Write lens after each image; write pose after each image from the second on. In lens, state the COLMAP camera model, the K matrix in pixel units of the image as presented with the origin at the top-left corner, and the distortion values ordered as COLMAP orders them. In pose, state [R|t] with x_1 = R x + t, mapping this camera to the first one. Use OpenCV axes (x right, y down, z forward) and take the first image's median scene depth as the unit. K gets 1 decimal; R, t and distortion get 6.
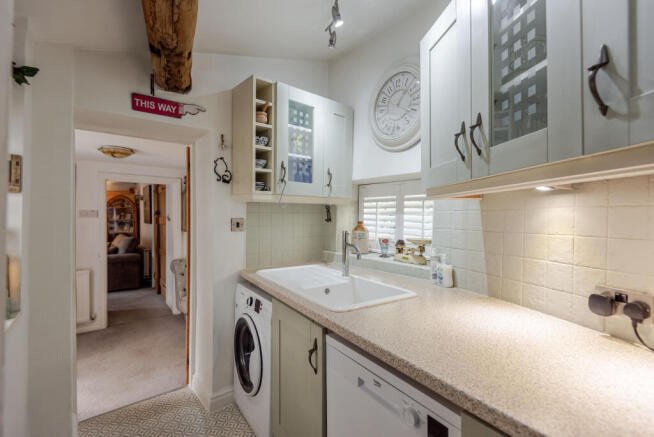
lens RADIAL K [[299.9, 0, 320.9], [0, 299.9, 217.1], [0, 0, 1]] dist [0.018015, -0.006060]
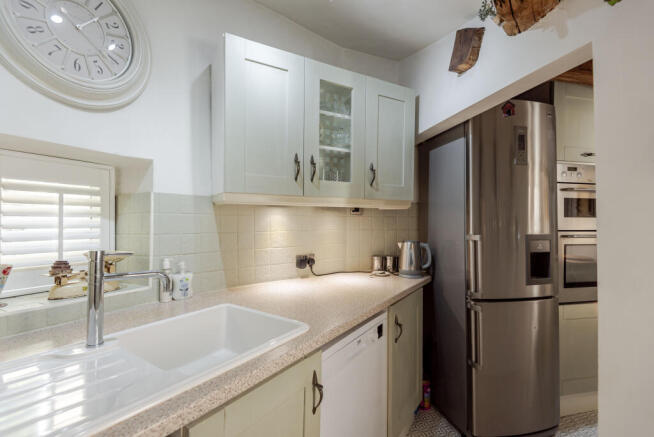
lens RADIAL K [[299.9, 0, 328.1], [0, 299.9, 217.2], [0, 0, 1]] dist [0.018015, -0.006060]
pose [[-0.389023, -0.000160, 0.921228, -0.794166], [-0.006151, 0.999978, -0.002424, -0.016443], [-0.921208, -0.006610, -0.389015, 1.282044]]
